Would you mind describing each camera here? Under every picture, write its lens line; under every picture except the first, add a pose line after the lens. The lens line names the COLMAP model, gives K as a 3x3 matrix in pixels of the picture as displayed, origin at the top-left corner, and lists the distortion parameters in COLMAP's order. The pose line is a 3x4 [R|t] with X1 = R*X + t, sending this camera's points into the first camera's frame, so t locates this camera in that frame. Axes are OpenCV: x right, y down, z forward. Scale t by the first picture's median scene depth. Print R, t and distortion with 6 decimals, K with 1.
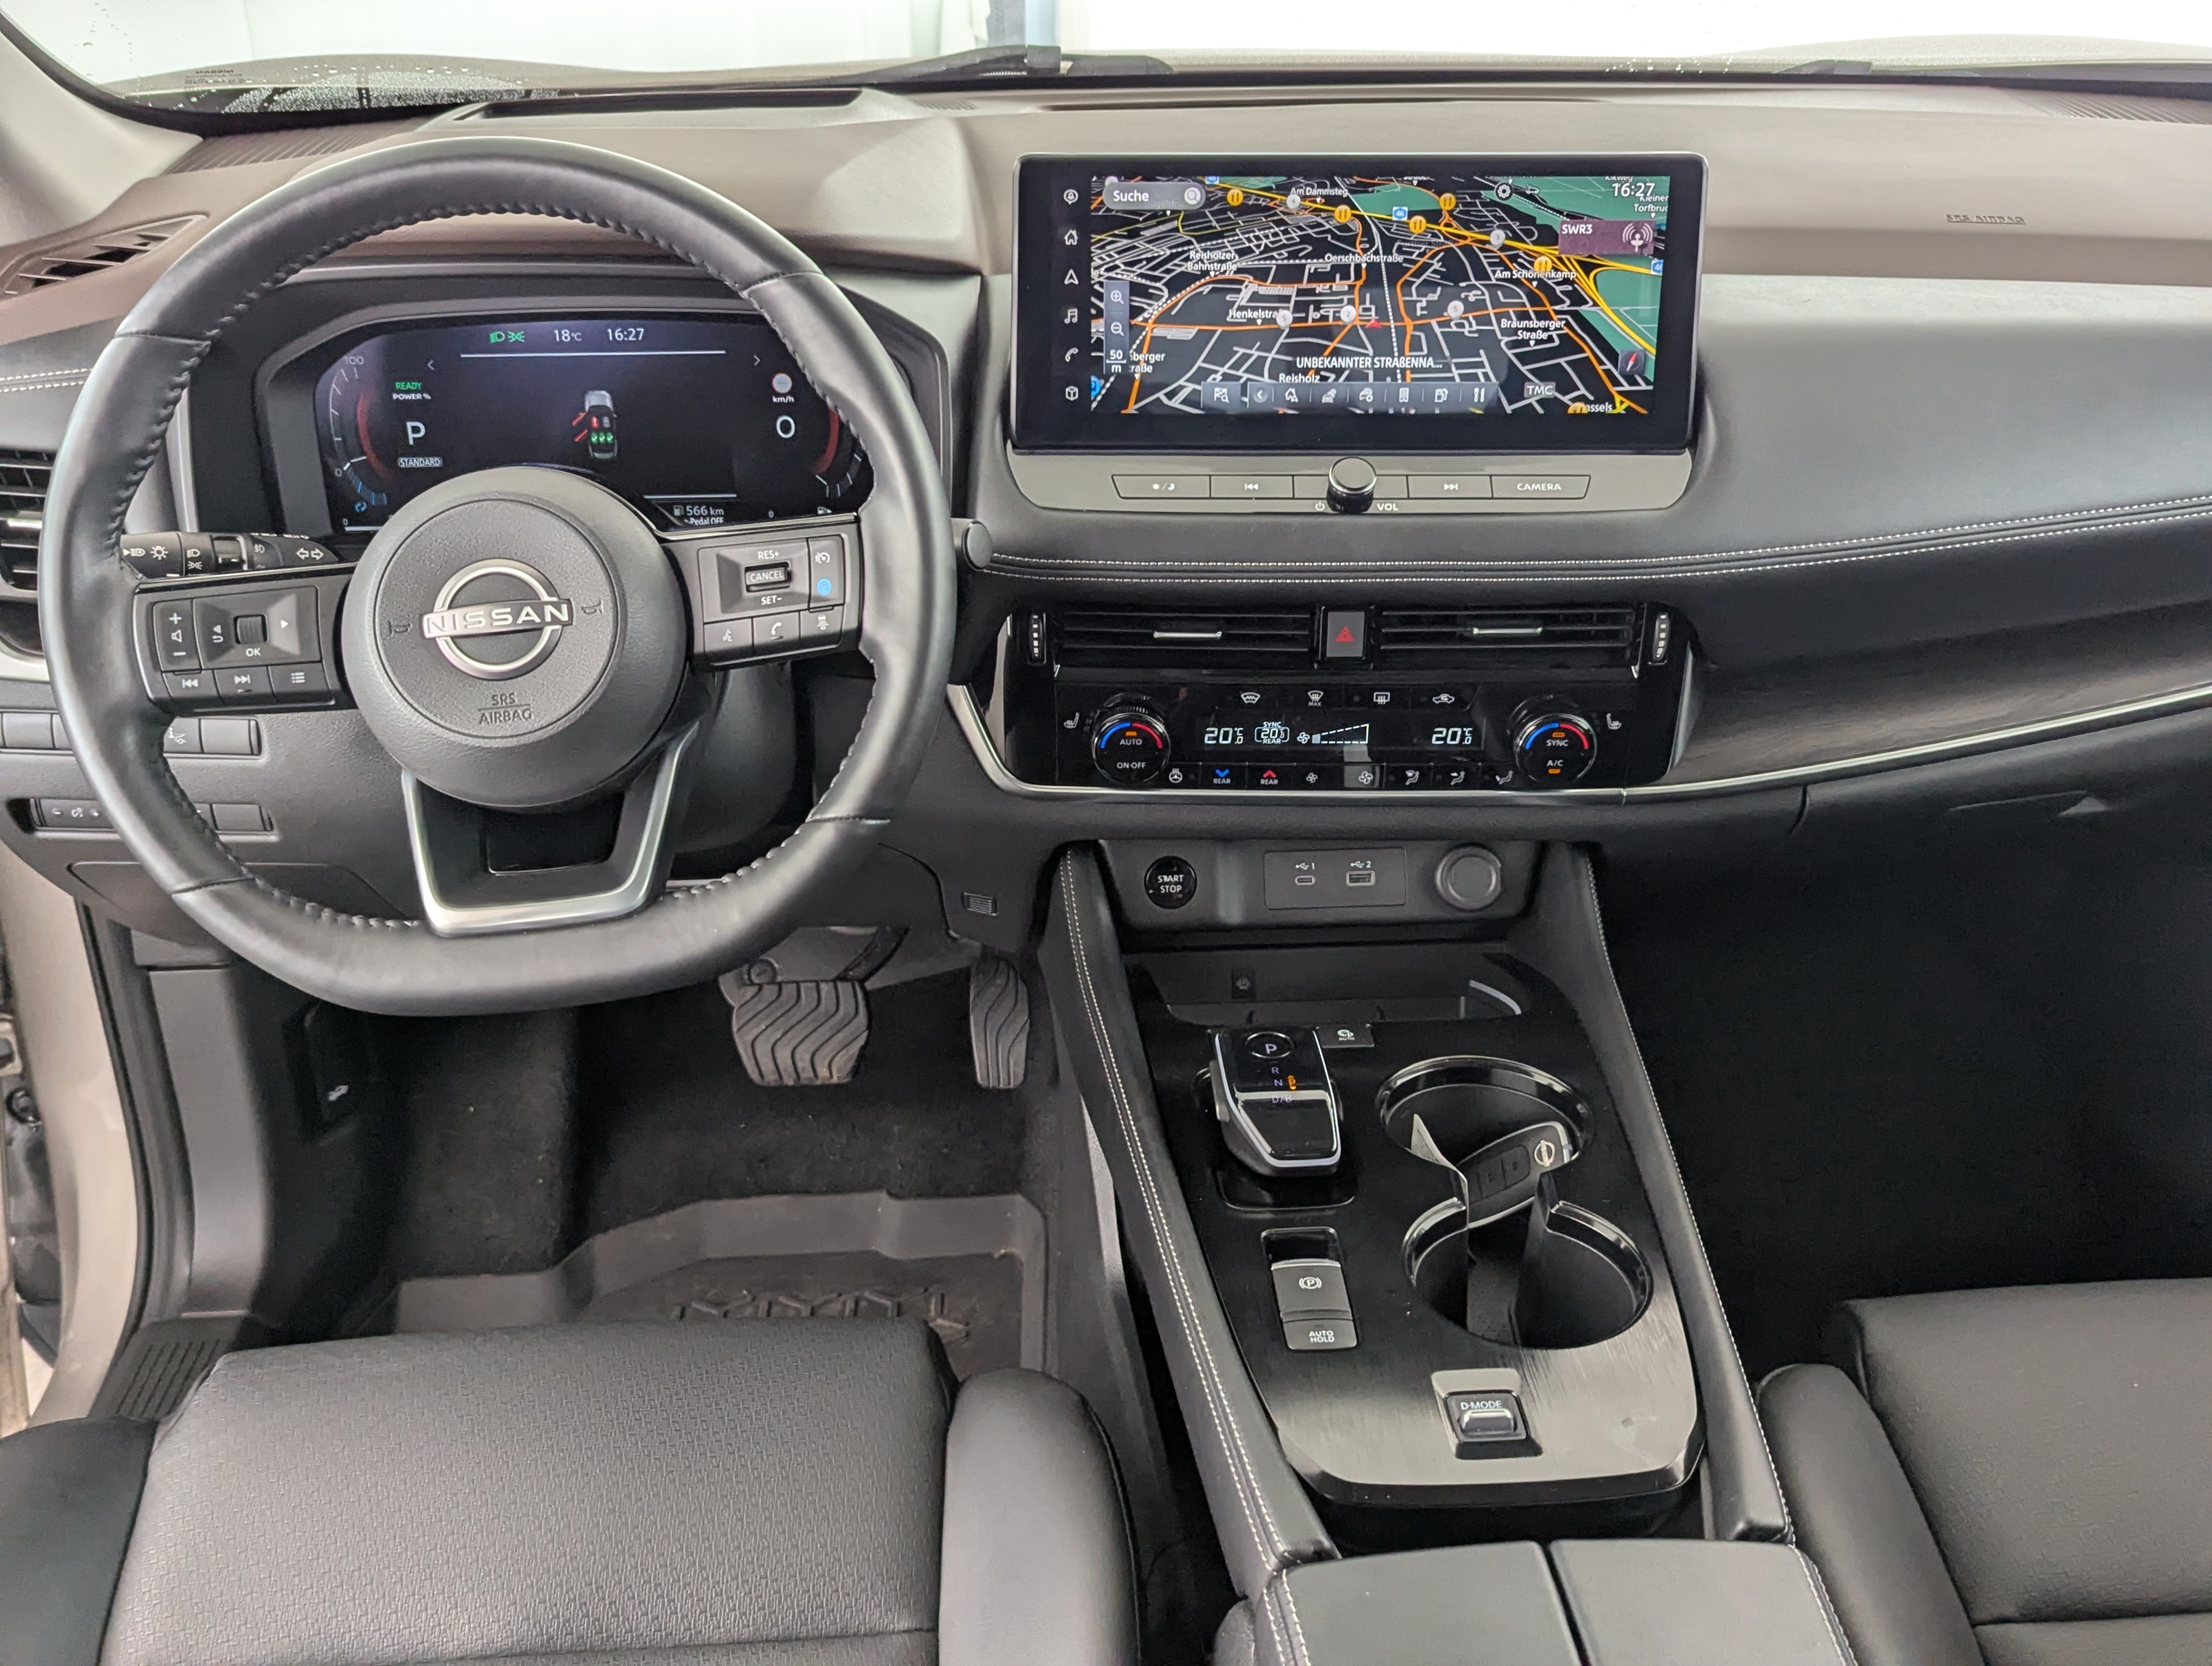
lens RADIAL K [[2048.7, 0, 1102.9], [0, 2048.7, 813.7], [0, 0, 1]] dist [0.032672, 0.000000]
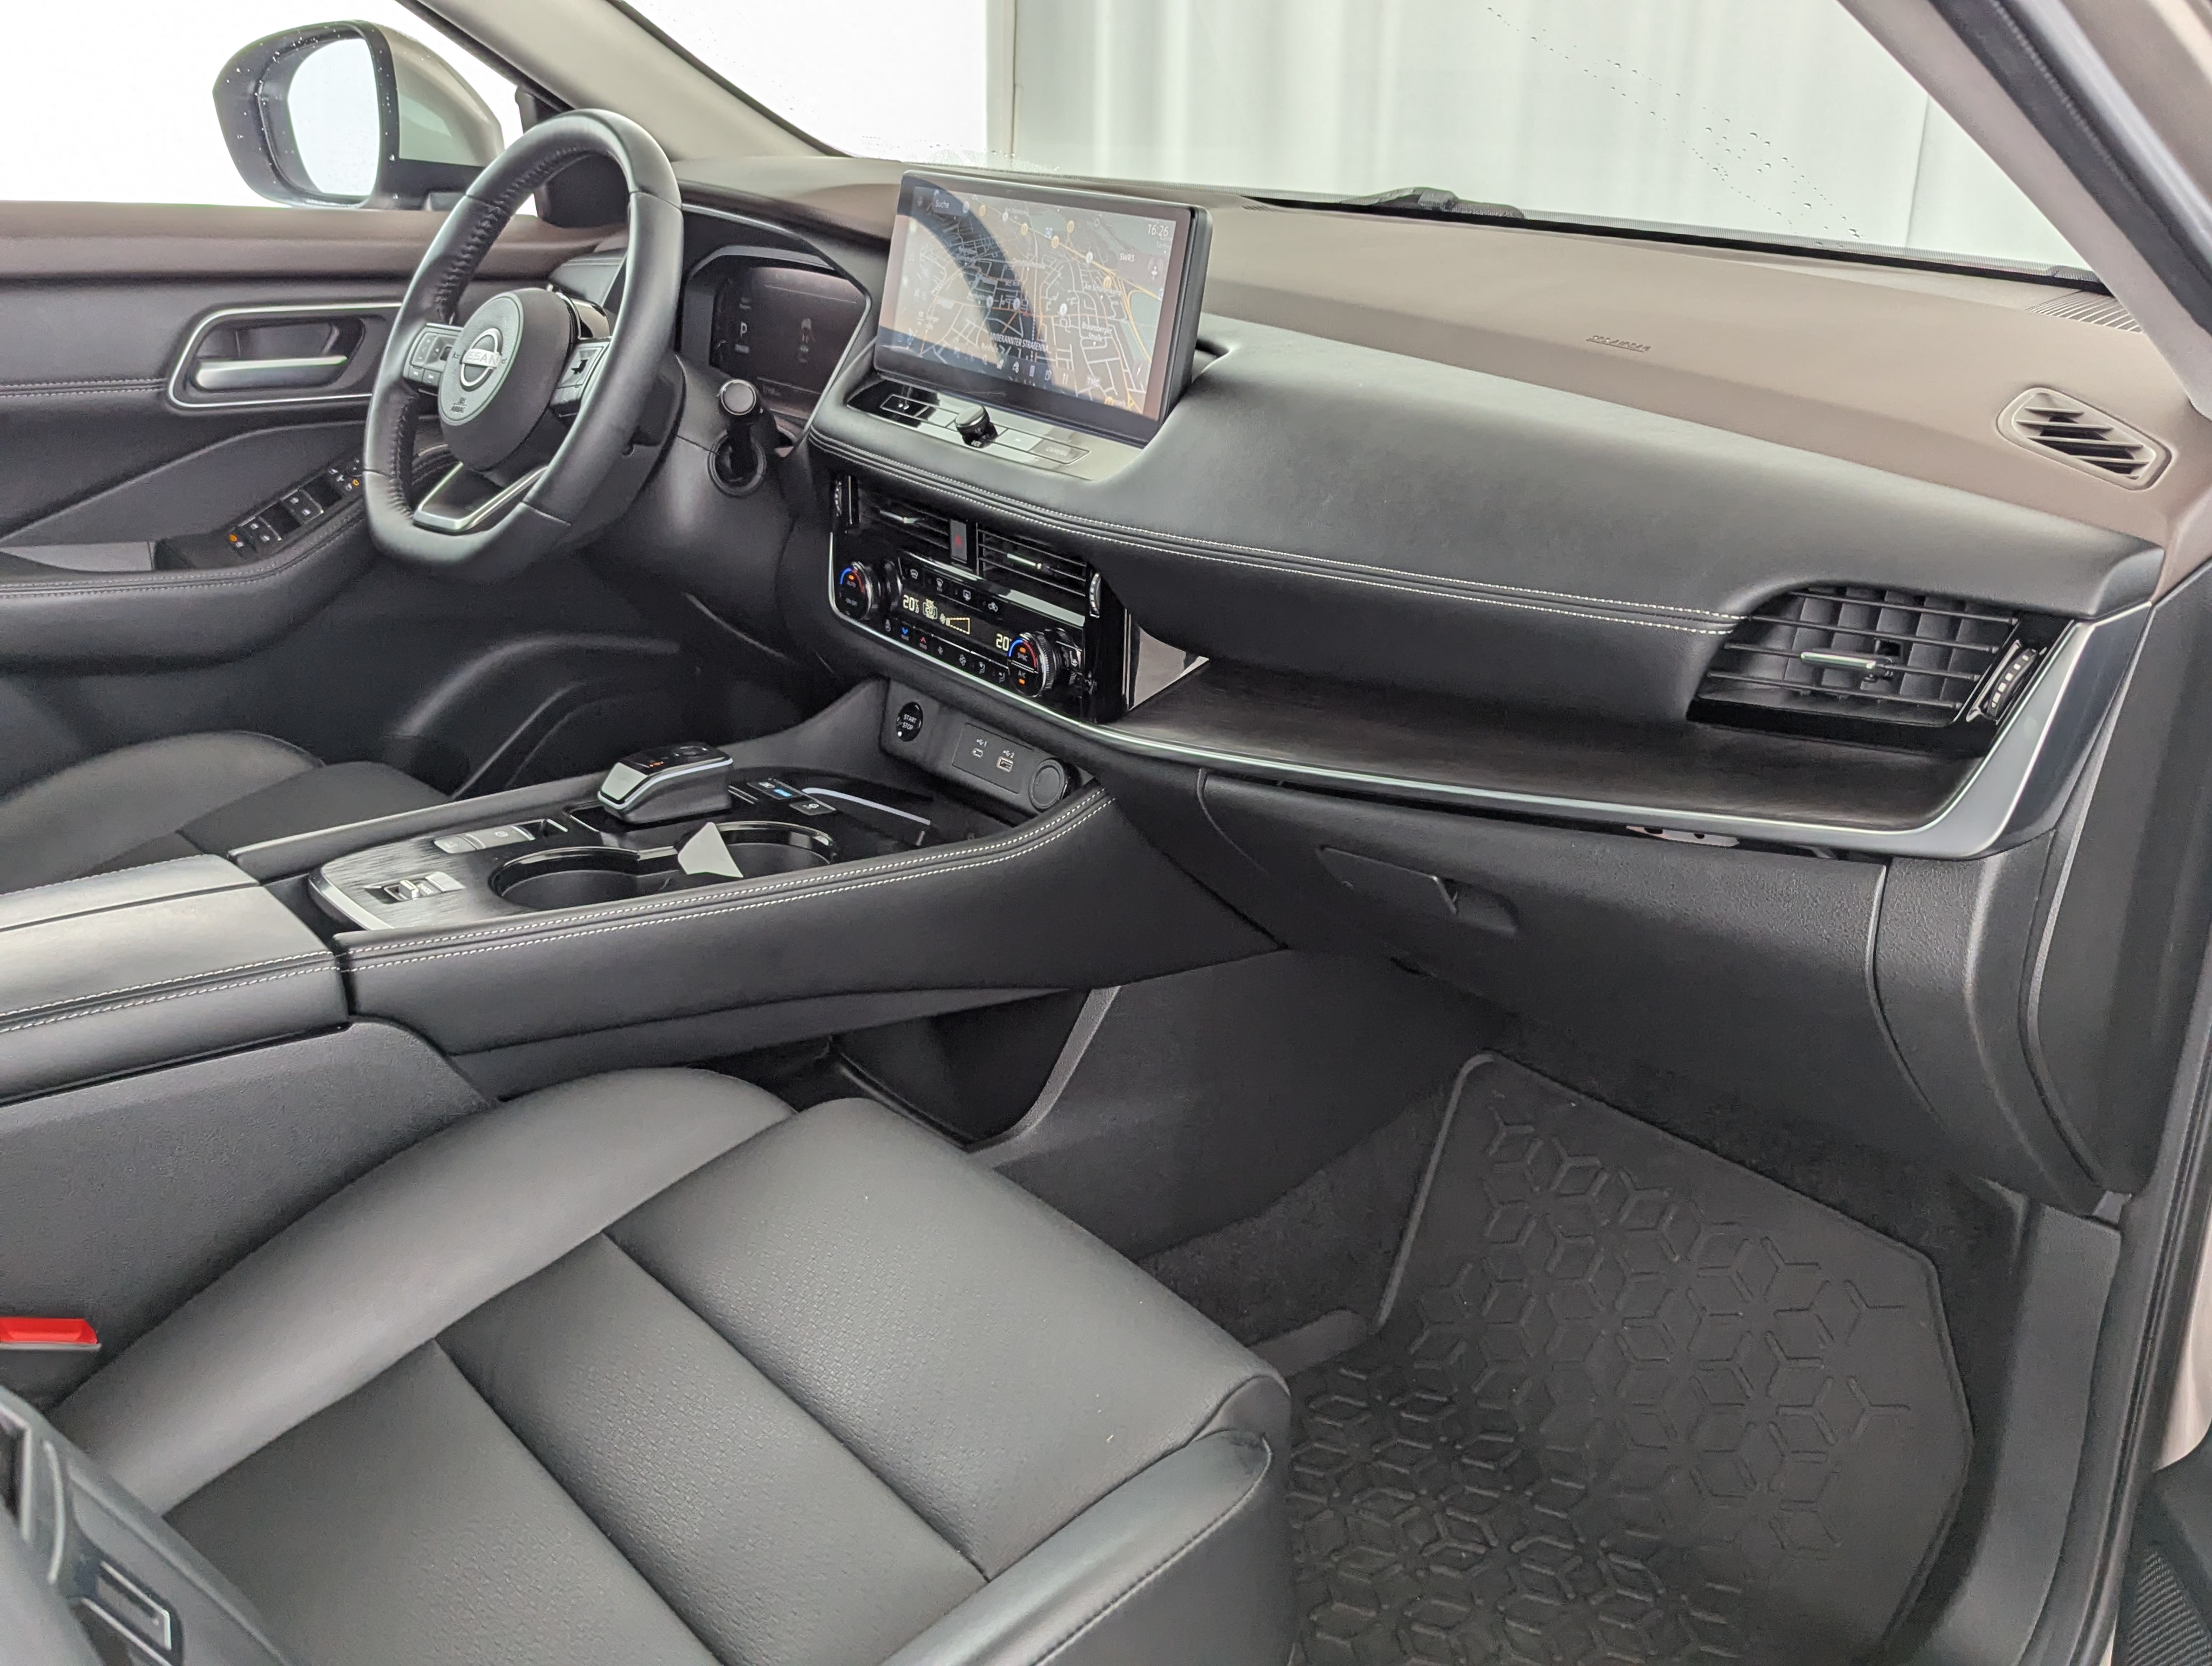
lens RADIAL K [[2048.7, 0, 1116.8], [0, 2048.7, 824.1], [0, 0, 1]] dist [0.032672, 0.000000]
pose [[0.598513, 0.298856, -0.743281, 1.238410], [-0.396664, 0.916647, 0.049156, -0.026415], [0.696017, 0.265413, 0.667171, 0.249046]]
